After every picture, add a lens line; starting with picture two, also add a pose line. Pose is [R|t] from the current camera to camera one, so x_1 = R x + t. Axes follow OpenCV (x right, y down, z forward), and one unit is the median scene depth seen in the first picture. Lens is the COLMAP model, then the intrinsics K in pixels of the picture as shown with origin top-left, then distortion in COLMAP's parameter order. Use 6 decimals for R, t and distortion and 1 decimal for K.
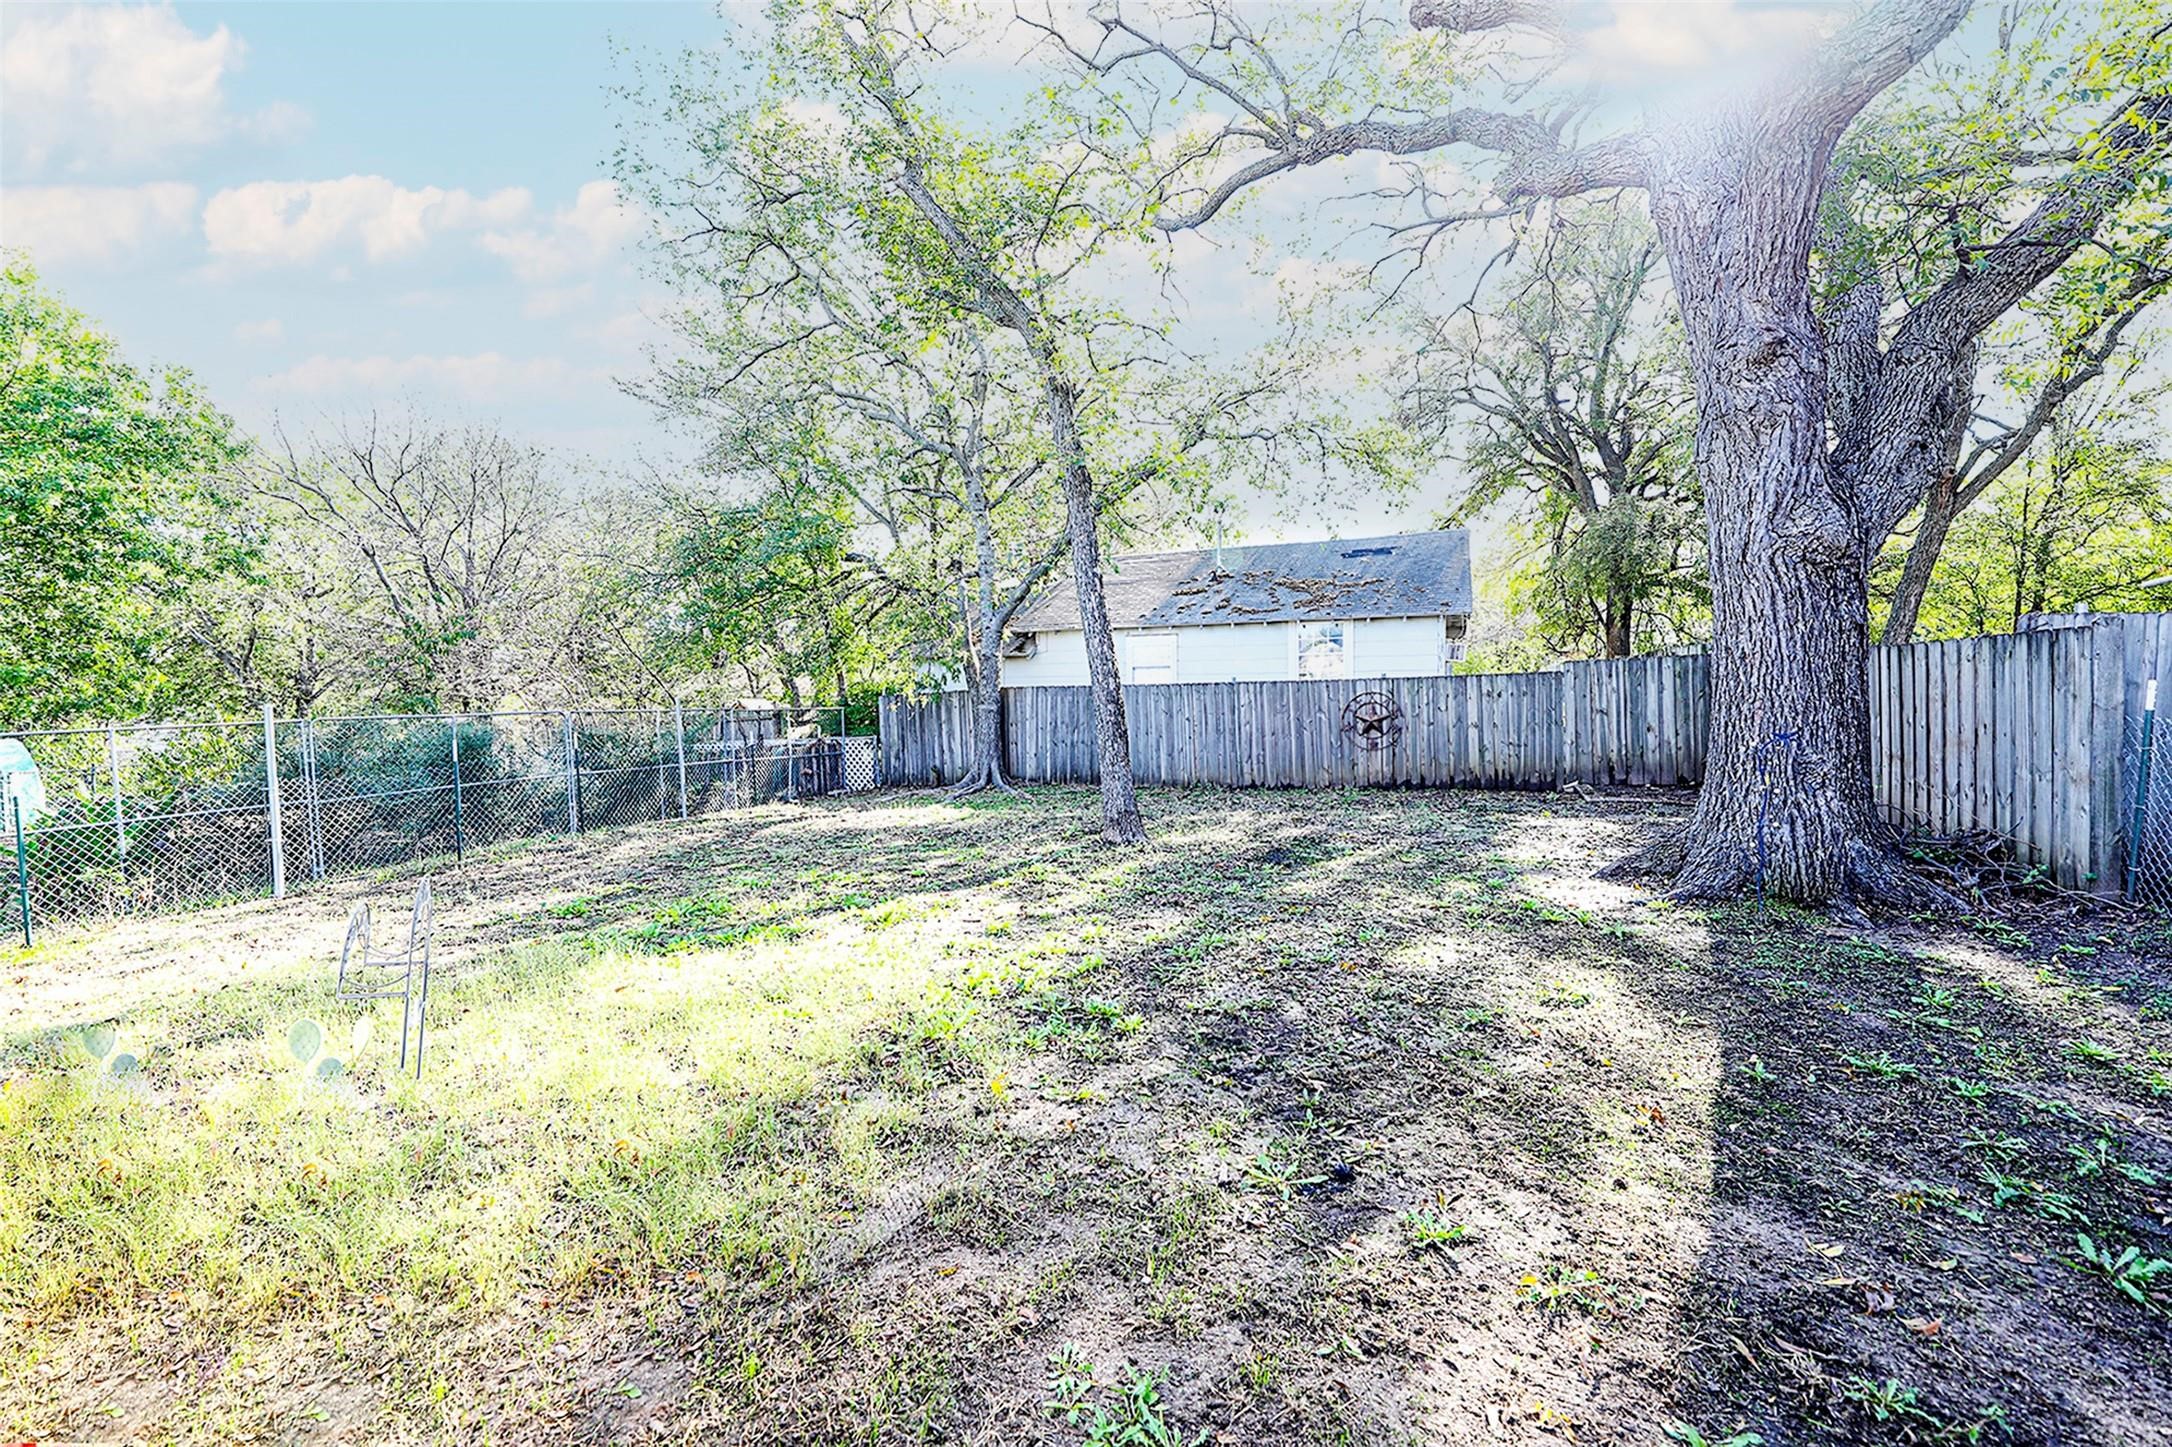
lens RADIAL K [[863.3, 0, 1083.1], [0, 863.3, 726.3], [0, 0, 1]] dist [0.001177, -0.001946]
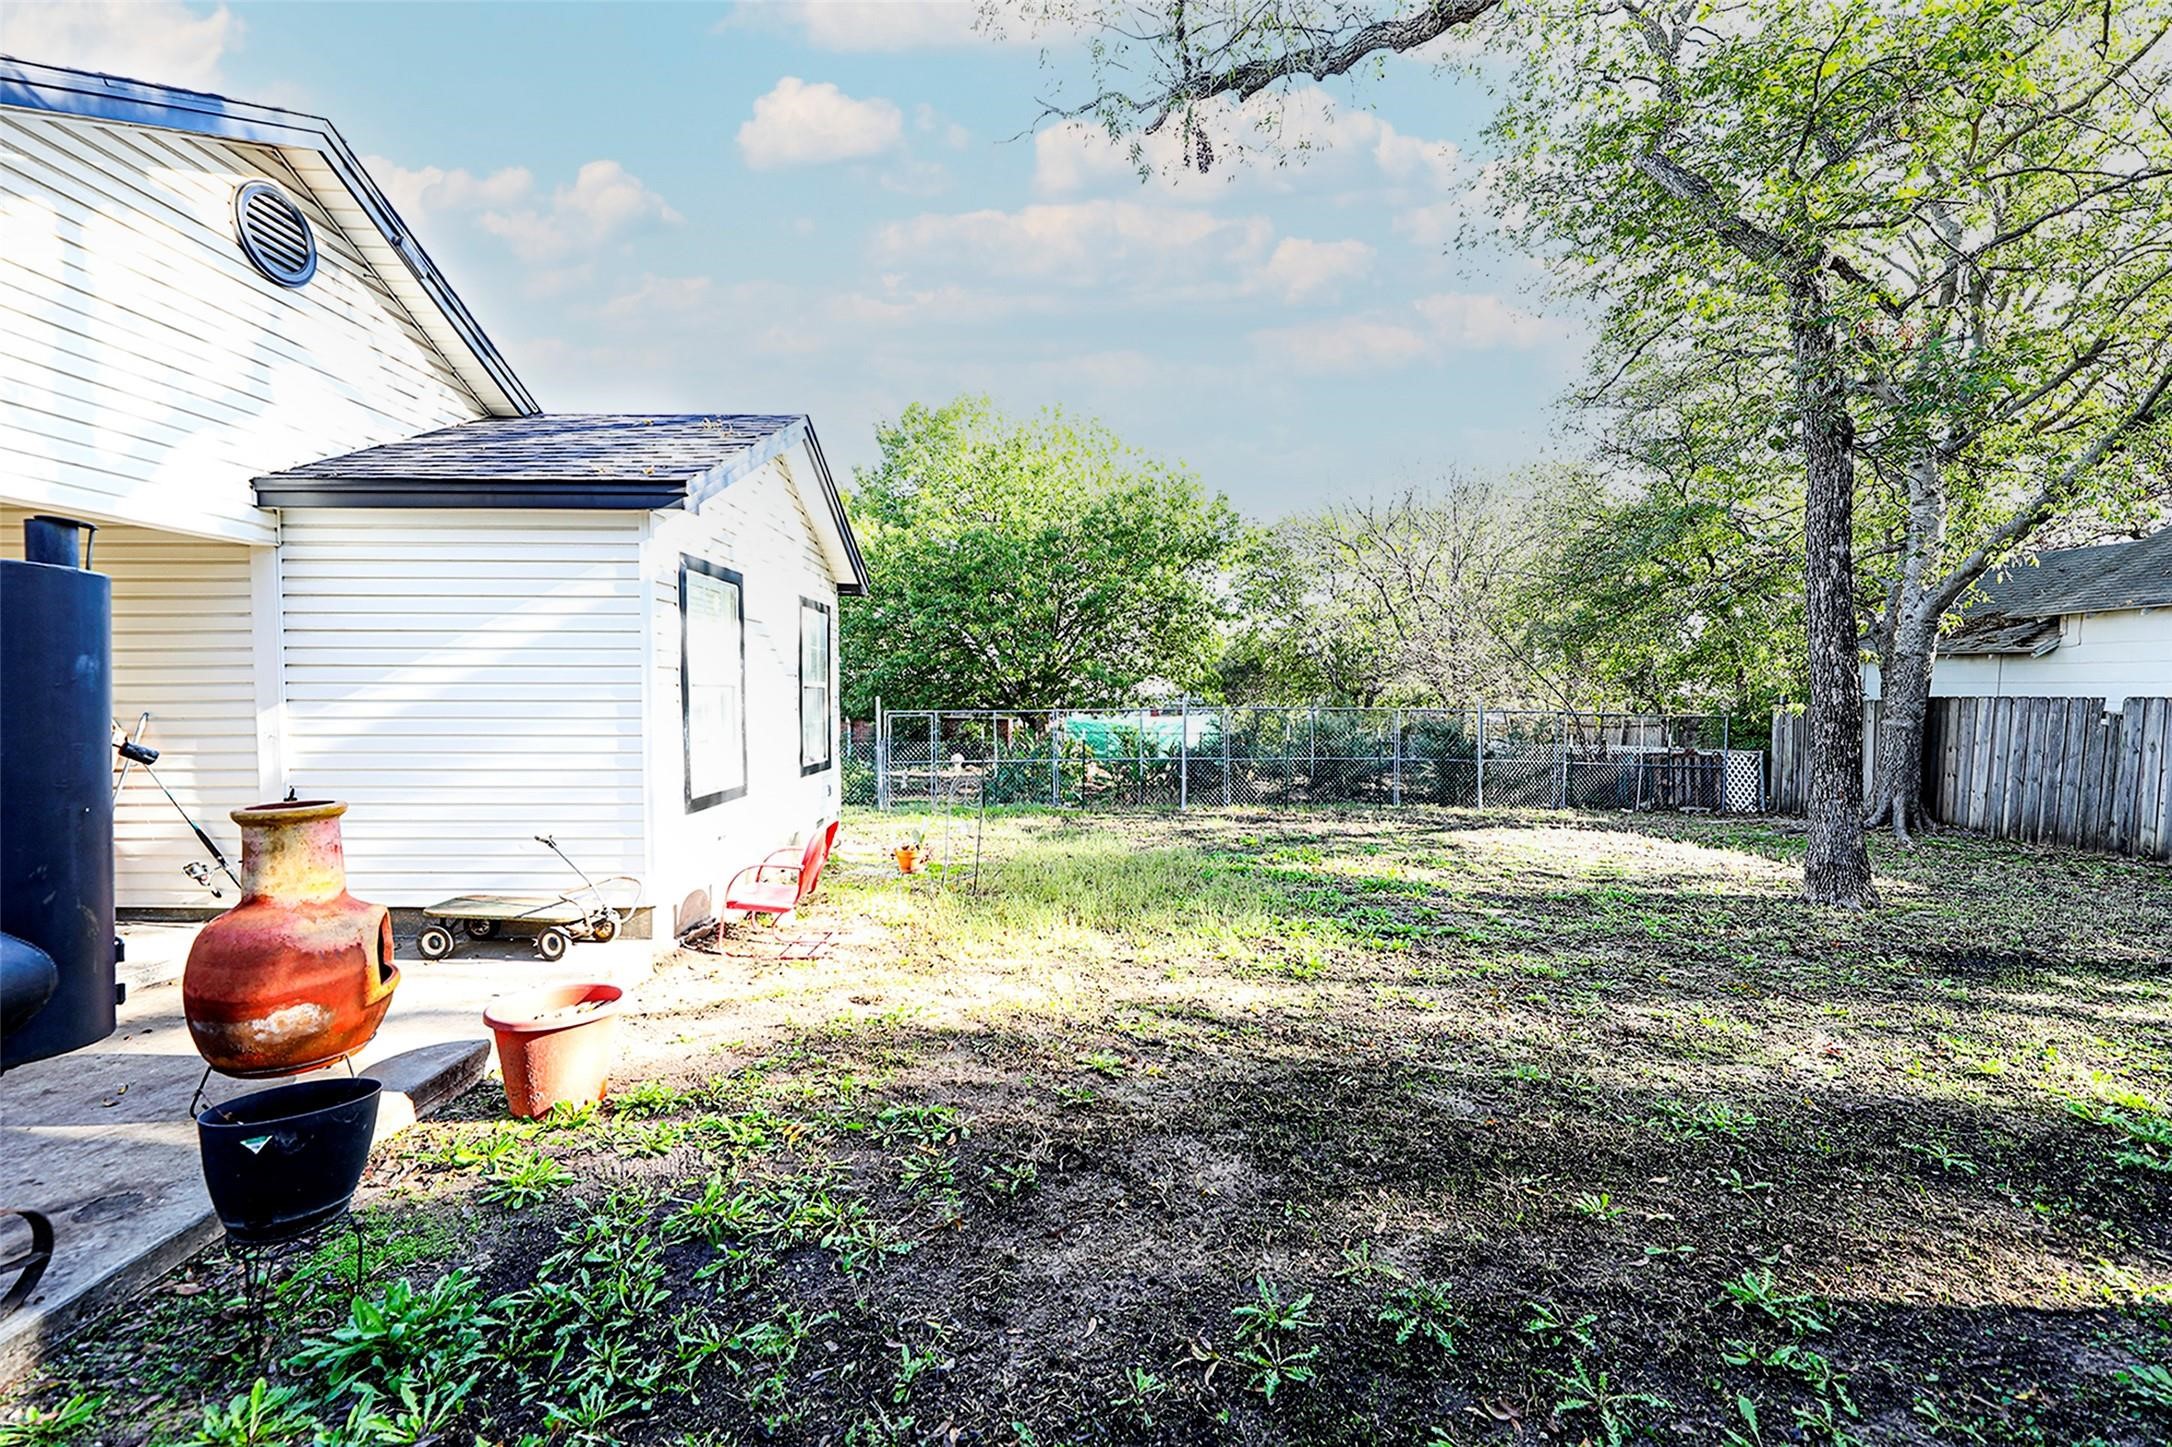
lens RADIAL K [[863.3, 0, 1095.1], [0, 863.3, 726.0], [0, 0, 1]] dist [0.001177, -0.001946]
pose [[0.436946, 0.051466, -0.898014, 0.287209], [-0.050822, 0.998179, 0.032478, -0.009631], [0.898051, 0.031448, 0.438766, 0.049084]]
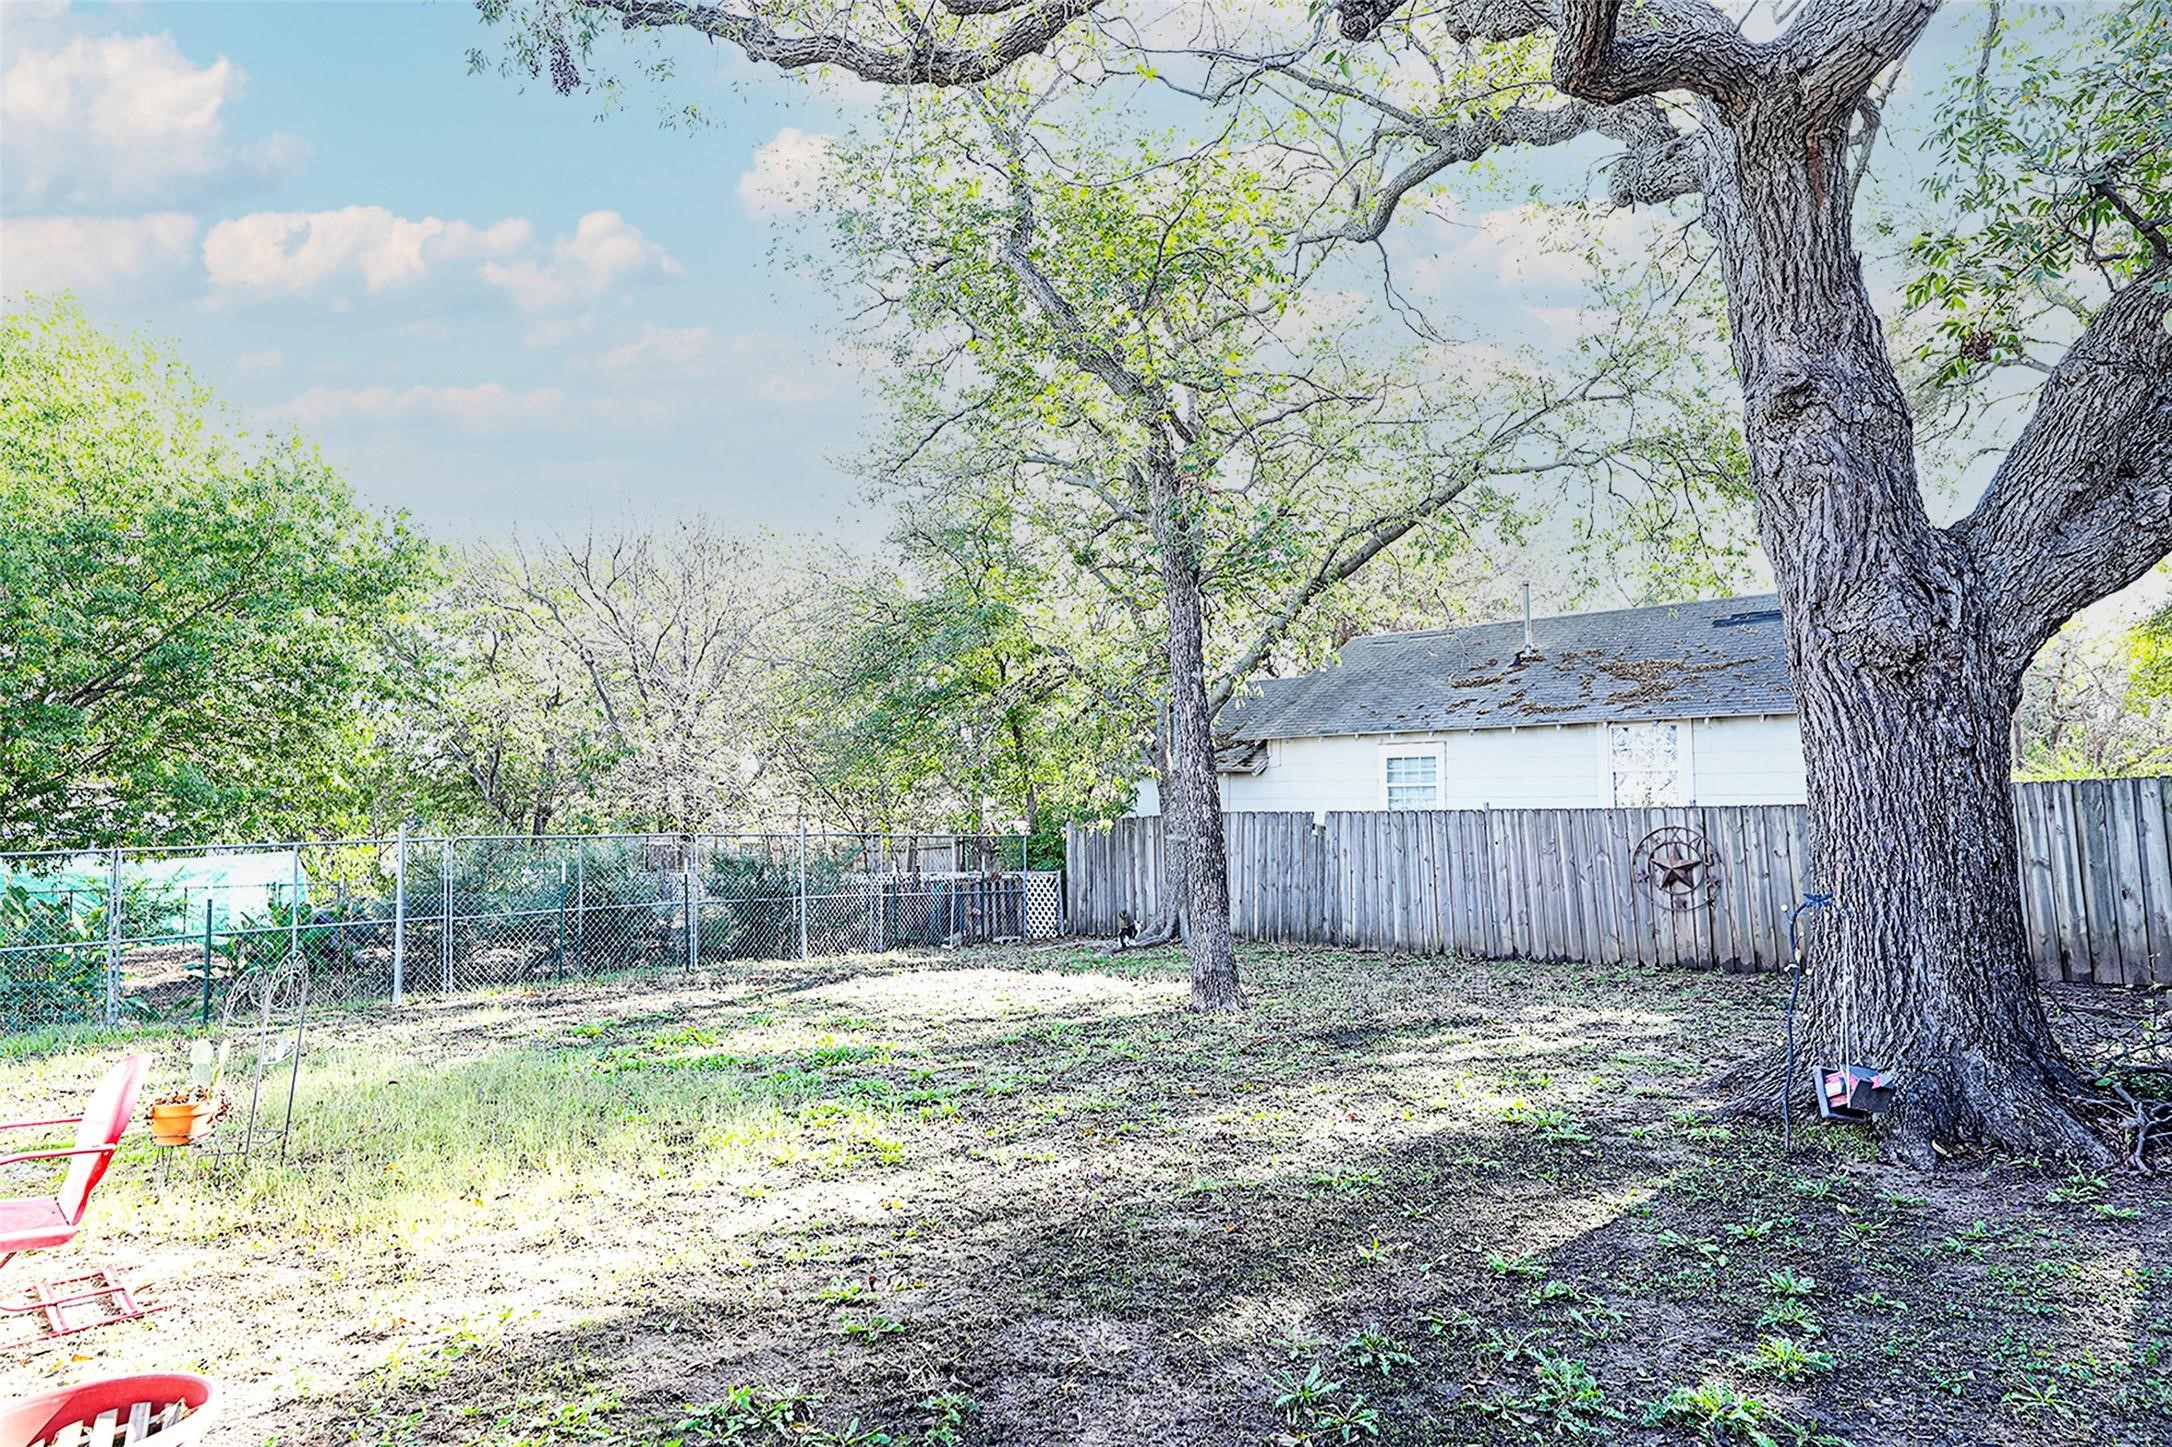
lens RADIAL K [[1232.6, 0, 1074.9], [0, 1232.6, 733.8], [0, 0, 1]] dist [0.014578, -0.000900]
pose [[0.936550, -0.011340, -0.350351, 0.215869], [-0.025150, 0.994727, -0.099427, -0.002805], [0.349631, 0.101930, 0.931326, -0.090853]]
